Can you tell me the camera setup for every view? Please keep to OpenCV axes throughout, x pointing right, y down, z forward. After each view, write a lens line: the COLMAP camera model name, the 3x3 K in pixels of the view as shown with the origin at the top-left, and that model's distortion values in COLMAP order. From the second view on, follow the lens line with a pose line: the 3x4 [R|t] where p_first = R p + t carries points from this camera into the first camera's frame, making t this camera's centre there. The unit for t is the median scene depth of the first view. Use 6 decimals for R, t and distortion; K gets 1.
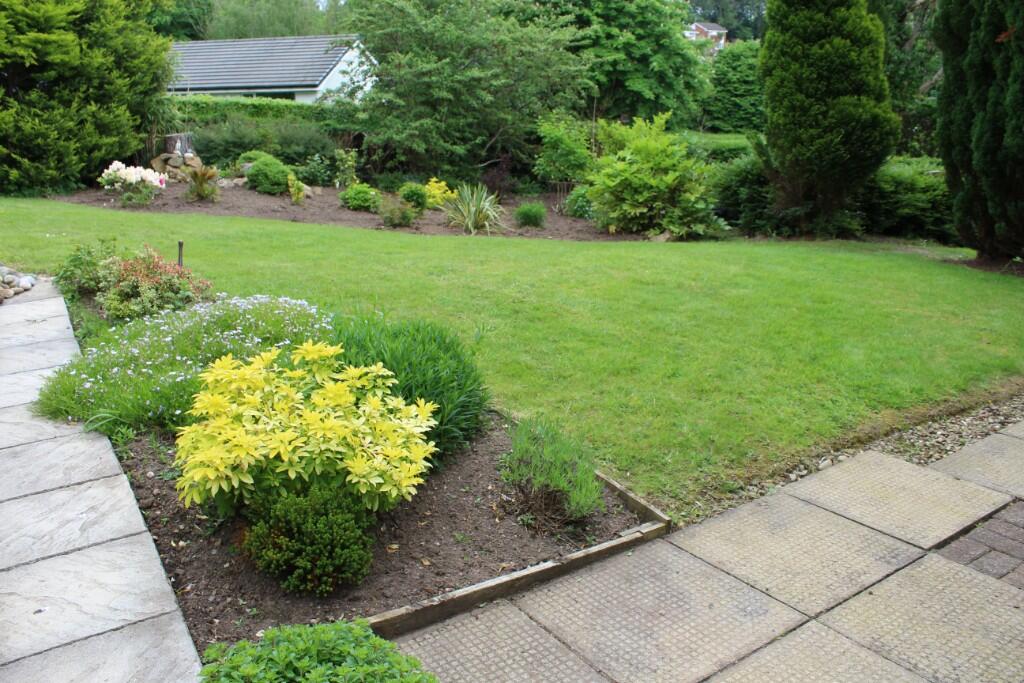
lens RADIAL K [[836.3, 0, 511.0], [0, 836.3, 341.0], [0, 0, 1]] dist [-0.126187, 0.058783]
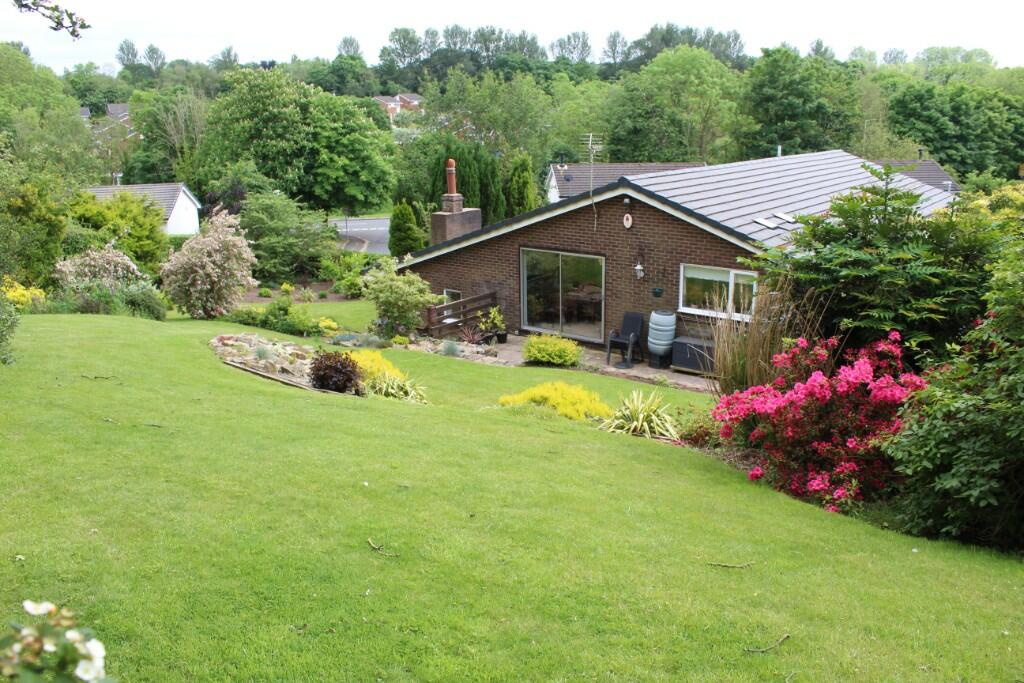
lens RADIAL K [[836.3, 0, 512.4], [0, 836.3, 340.7], [0, 0, 1]] dist [-0.126187, 0.058783]
pose [[0.945752, -0.088509, 0.312601, -0.074236], [0.104051, 0.994012, -0.033358, 0.051018], [-0.307777, 0.064075, 0.949298, -0.553009]]
